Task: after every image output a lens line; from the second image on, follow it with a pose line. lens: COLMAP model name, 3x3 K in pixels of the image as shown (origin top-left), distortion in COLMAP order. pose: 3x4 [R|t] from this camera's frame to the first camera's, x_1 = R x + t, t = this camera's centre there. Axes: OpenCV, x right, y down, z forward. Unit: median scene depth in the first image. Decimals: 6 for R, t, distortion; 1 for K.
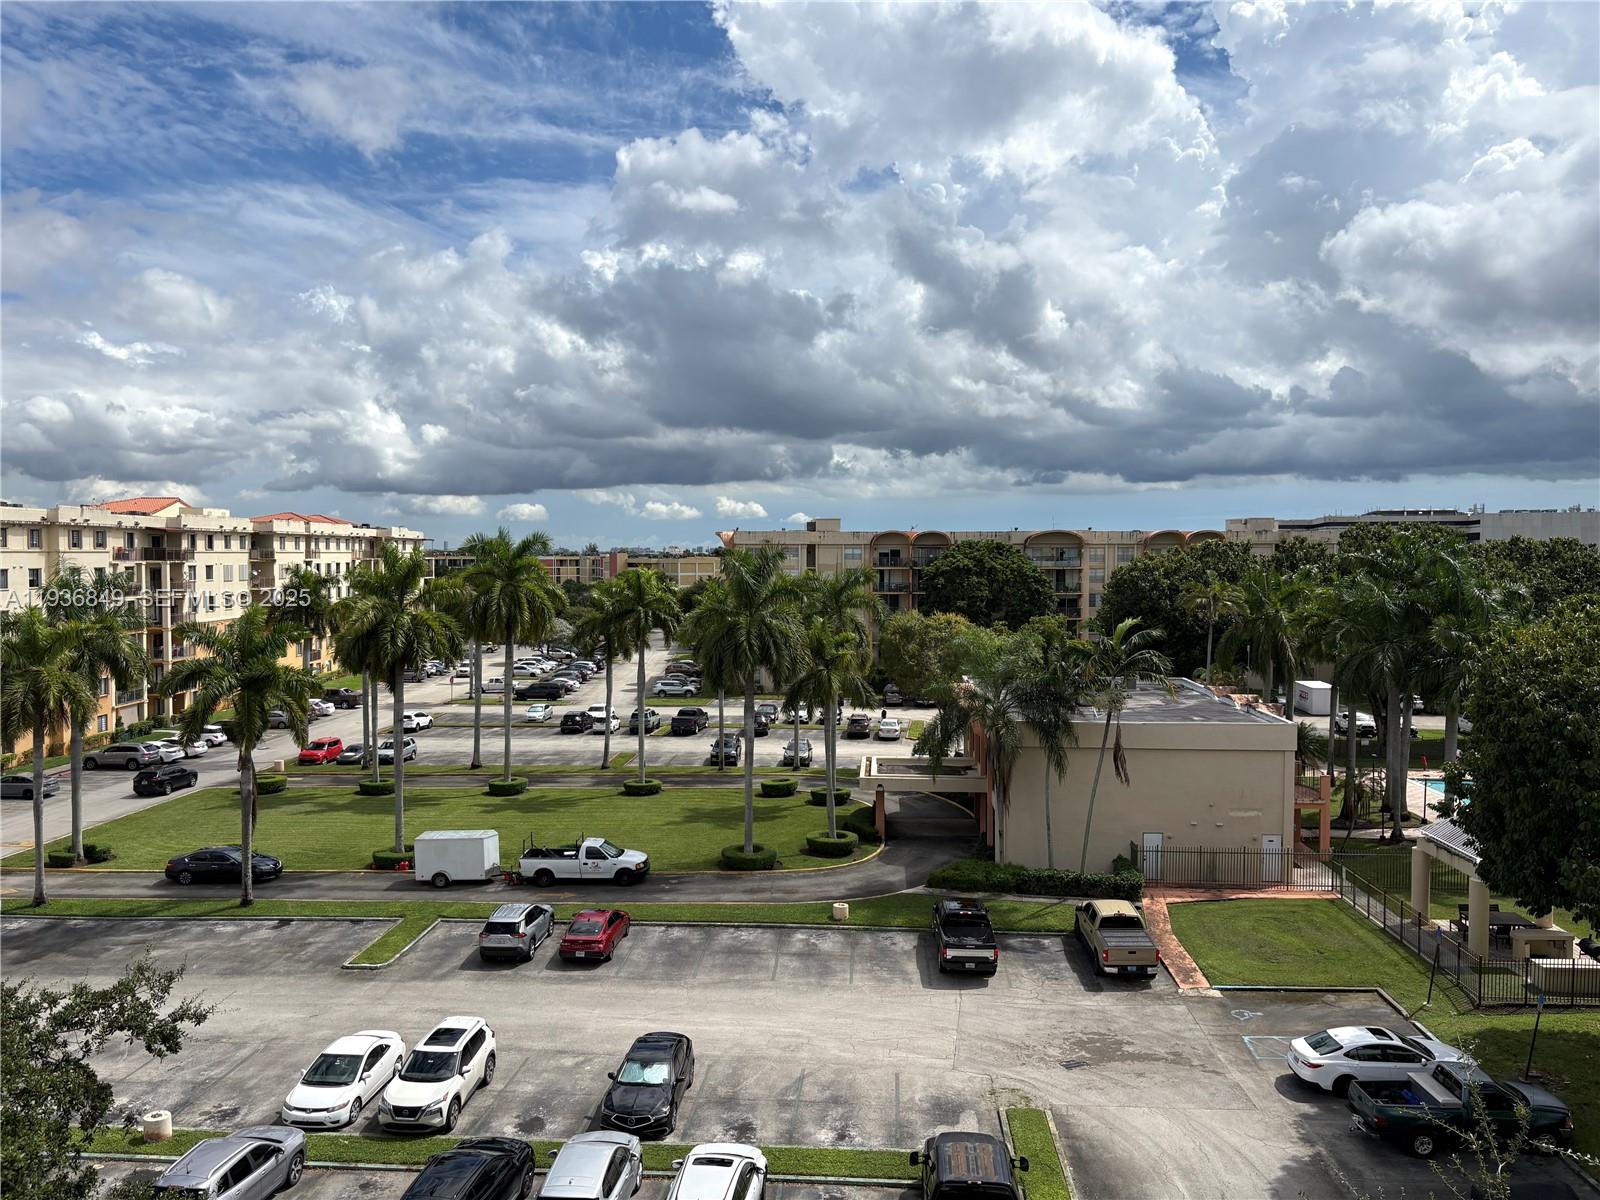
lens RADIAL K [[1231.0, 0, 803.8], [0, 1231.0, 600.3], [0, 0, 1]] dist [0.009366, -0.000103]
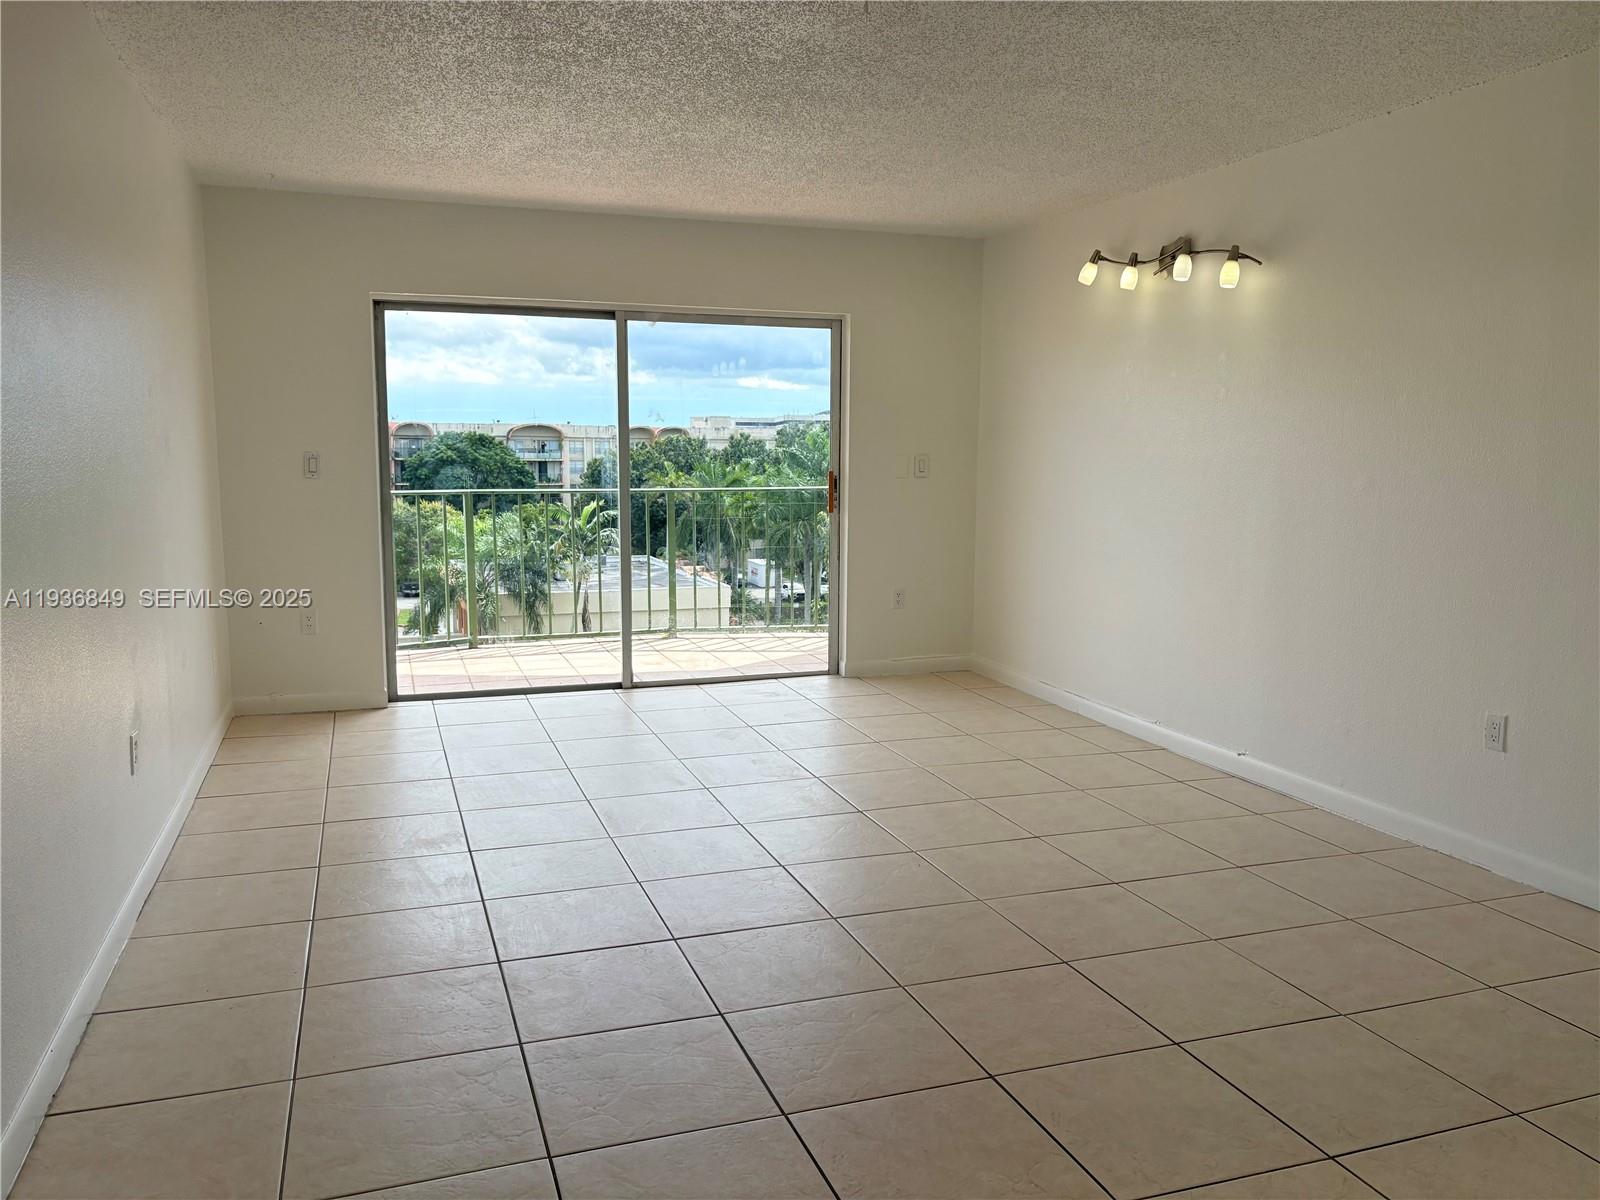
lens RADIAL K [[1231.0, 0, 812.1], [0, 1231.0, 598.1], [0, 0, 1]] dist [0.009366, -0.000103]
pose [[0.915281, -0.040367, 0.400788, -0.012191], [0.006201, 0.996260, 0.086181, 0.003642], [-0.402768, -0.076395, 0.912108, -0.099521]]
